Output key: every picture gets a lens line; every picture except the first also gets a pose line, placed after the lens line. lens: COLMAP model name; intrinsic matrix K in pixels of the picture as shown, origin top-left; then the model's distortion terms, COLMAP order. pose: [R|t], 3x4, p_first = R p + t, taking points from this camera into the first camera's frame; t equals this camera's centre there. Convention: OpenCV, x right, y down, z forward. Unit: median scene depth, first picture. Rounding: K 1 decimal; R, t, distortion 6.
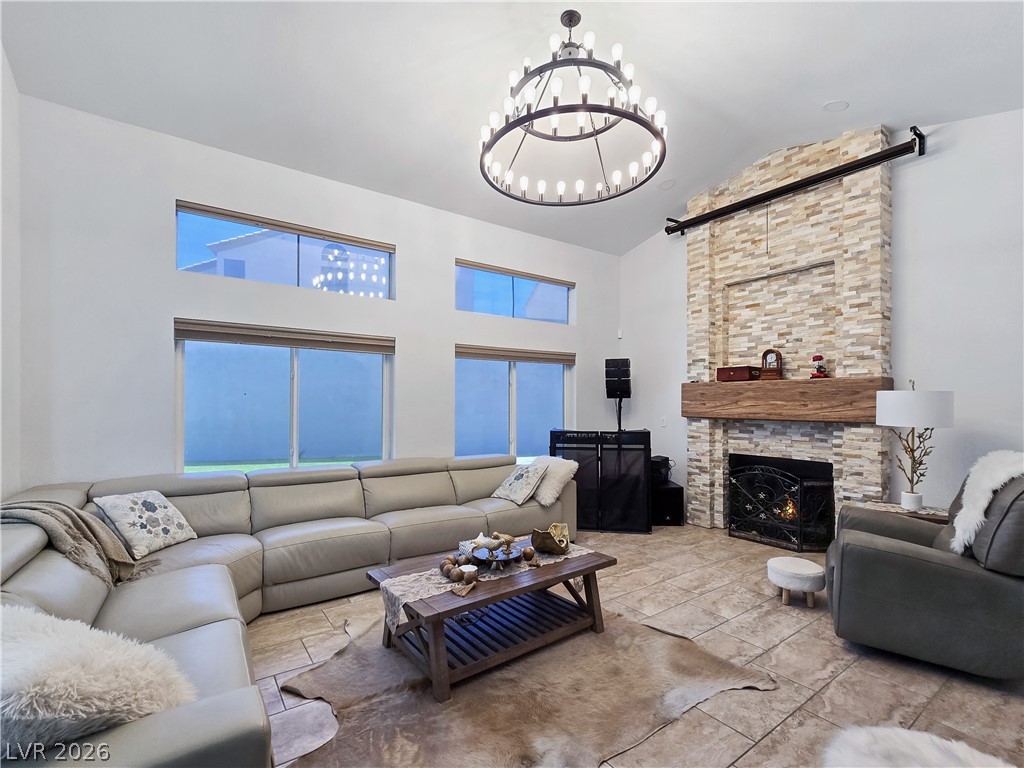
lens RADIAL K [[461.6, 0, 514.1], [0, 461.6, 392.3], [0, 0, 1]] dist [-0.009138, 0.000463]
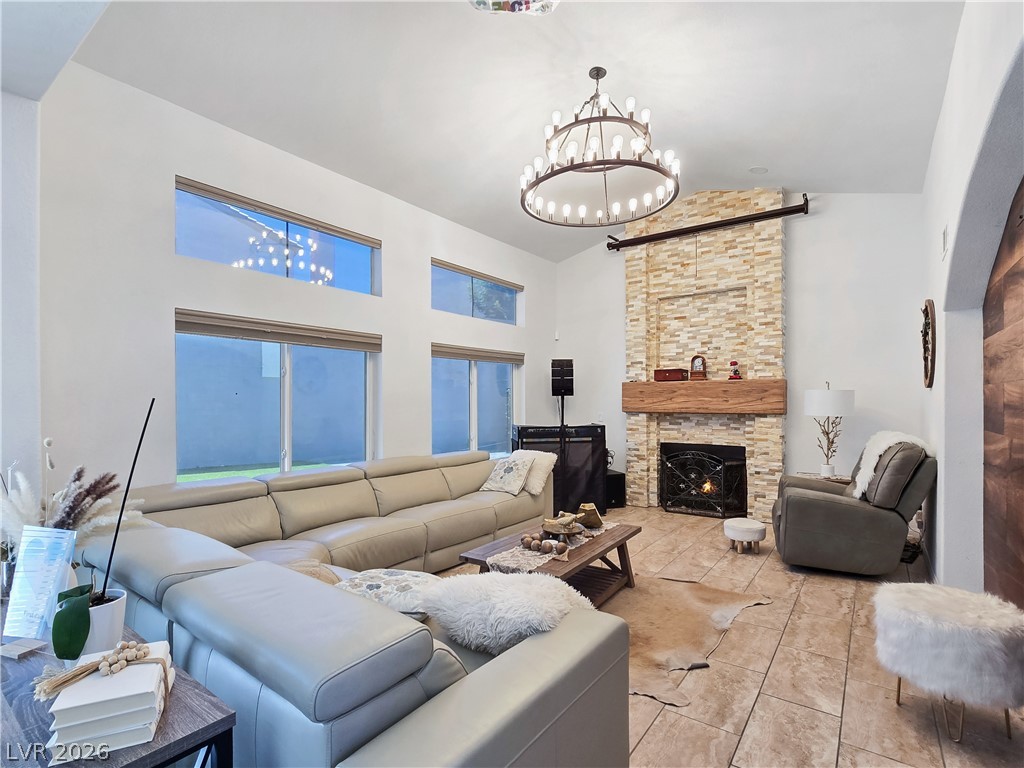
lens RADIAL K [[502.3, 0, 510.3], [0, 502.3, 390.7], [0, 0, 1]] dist [-0.004132, -0.000520]
pose [[0.947358, -0.001680, 0.320172, -0.339272], [0.000725, 0.999995, 0.003101, -0.004012], [-0.320175, -0.002705, 0.947354, -0.099040]]
